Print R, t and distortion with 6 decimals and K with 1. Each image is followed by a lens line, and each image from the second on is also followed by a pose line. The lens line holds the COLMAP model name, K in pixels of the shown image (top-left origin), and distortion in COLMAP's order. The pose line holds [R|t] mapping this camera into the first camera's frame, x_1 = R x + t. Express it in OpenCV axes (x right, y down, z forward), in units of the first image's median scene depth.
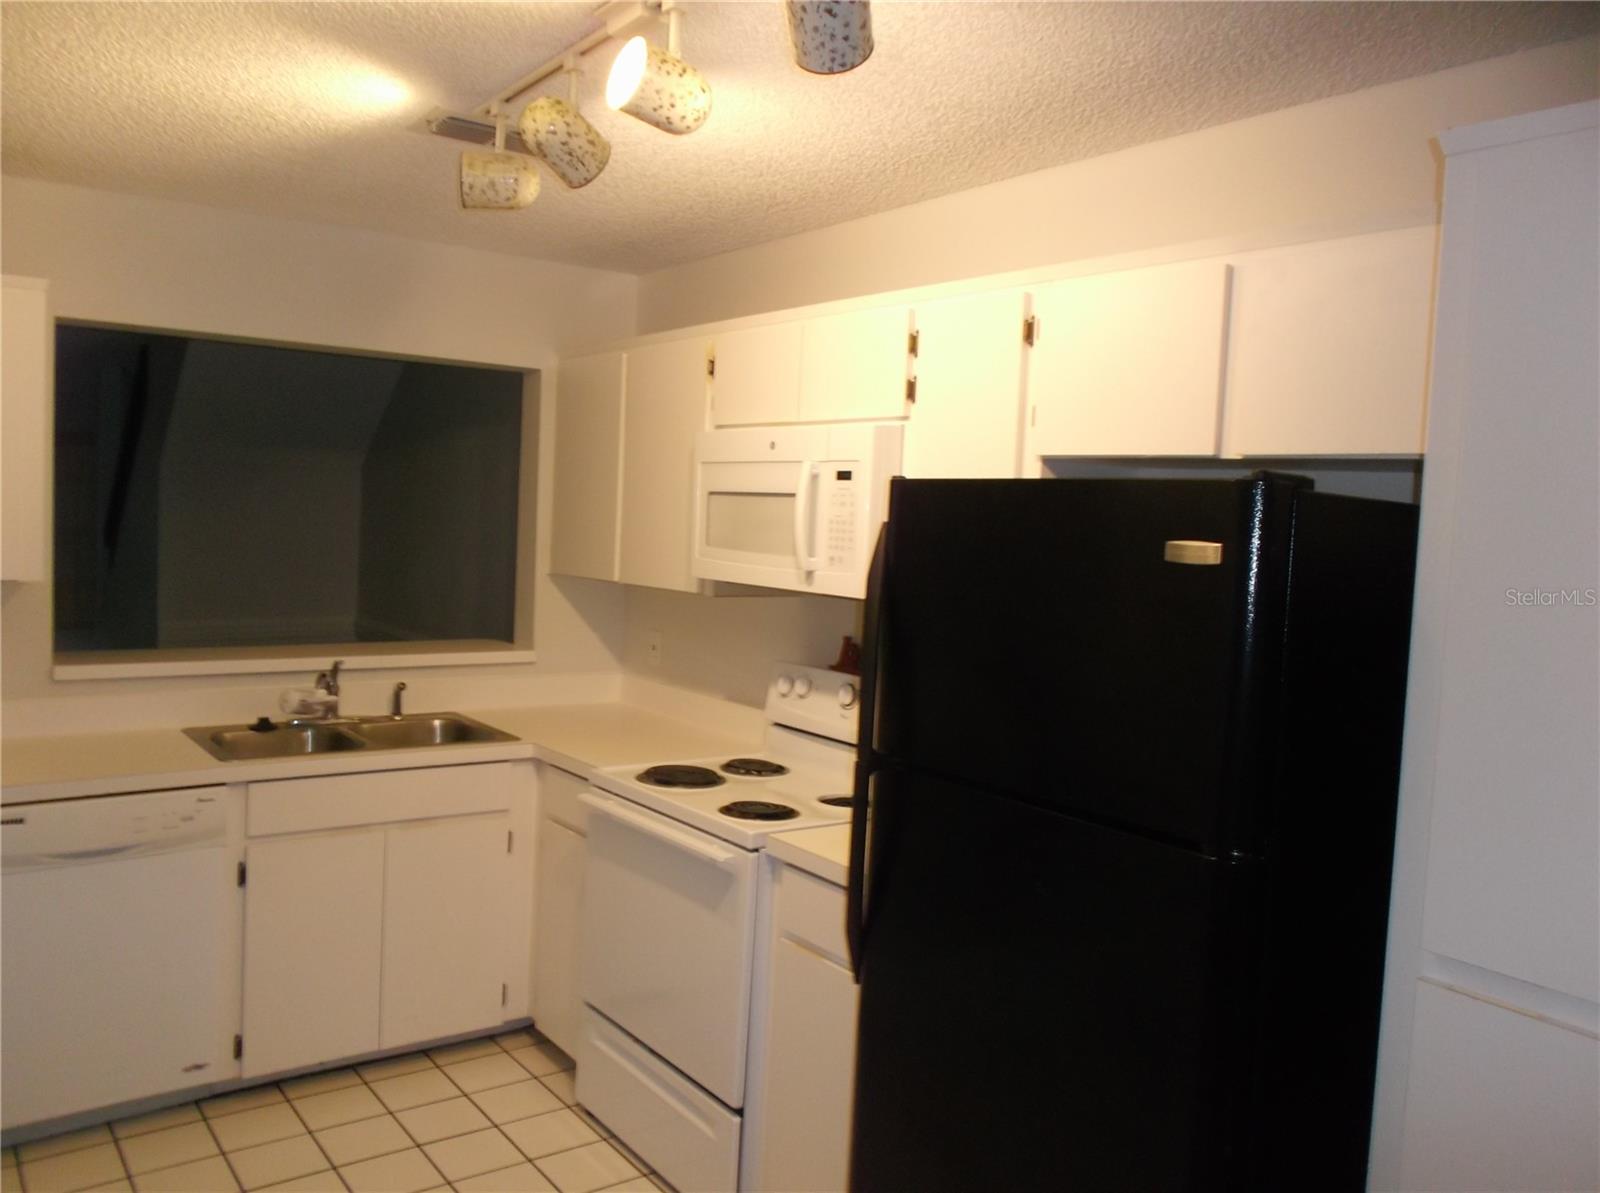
lens RADIAL K [[1259.0, 0, 798.6], [0, 1259.0, 600.7], [0, 0, 1]] dist [-0.012311, -0.018127]
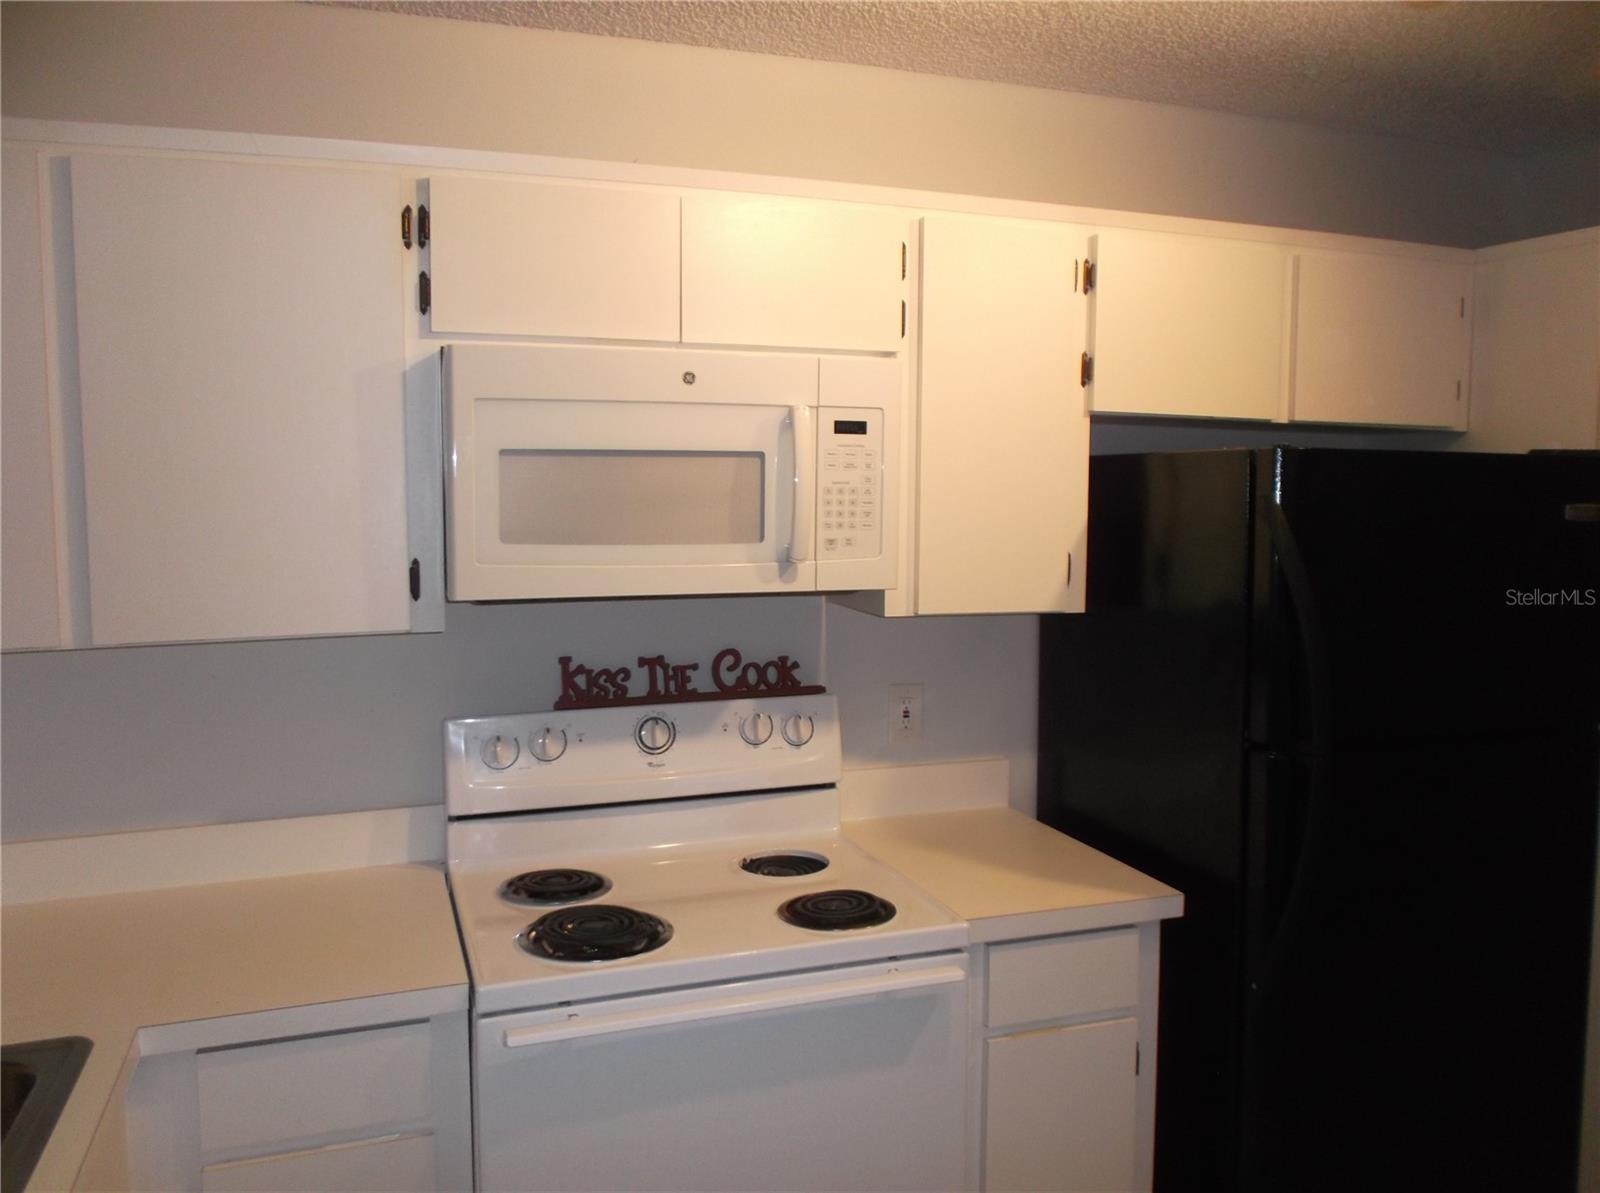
lens RADIAL K [[1259.0, 0, 799.2], [0, 1259.0, 584.1], [0, 0, 1]] dist [-0.012311, -0.018127]
pose [[0.296199, -0.114772, 0.948206, -0.679715], [0.074103, 0.992523, 0.096988, -0.081579], [-0.952247, 0.041538, 0.302489, 0.803243]]
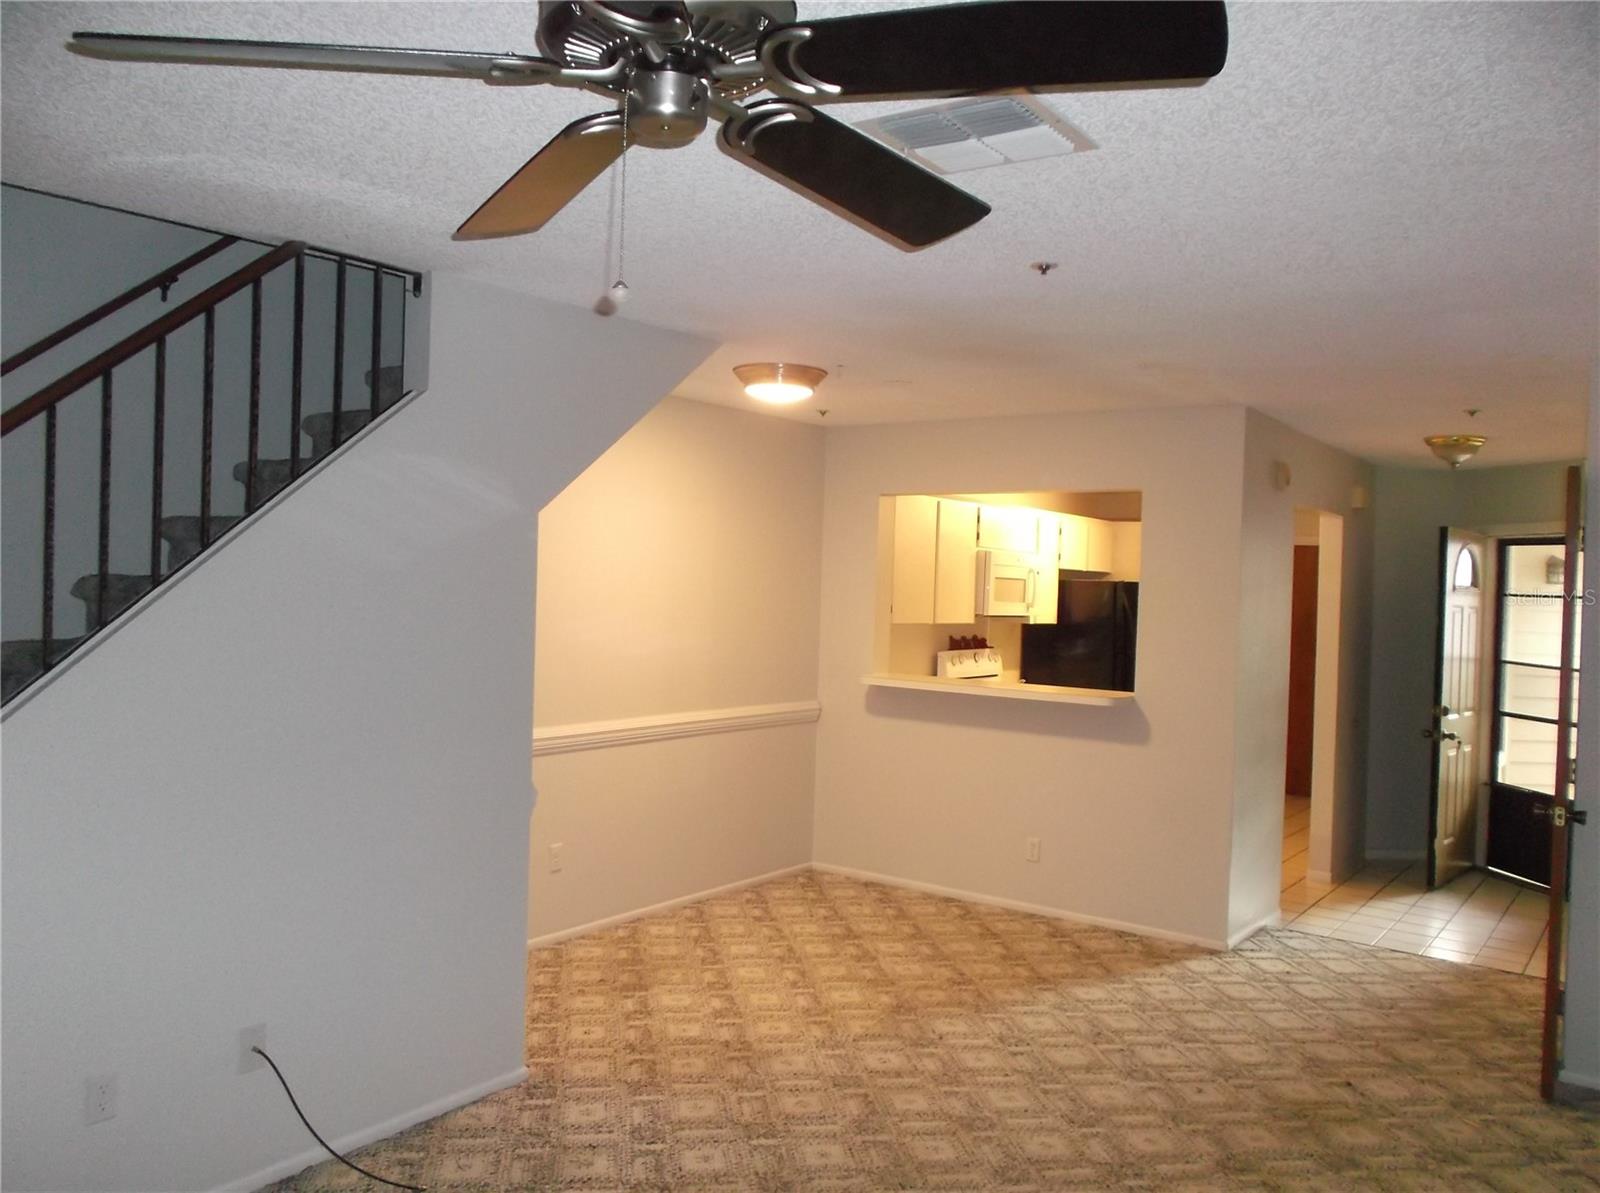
lens RADIAL K [[1259.0, 0, 800.0], [0, 1259.0, 598.6], [0, 0, 1]] dist [-0.012311, -0.018127]
pose [[-0.299525, -0.058718, 0.952280, -2.518232], [0.028651, 0.997101, 0.070493, -0.256371], [-0.953658, 0.048398, -0.296974, 2.357860]]
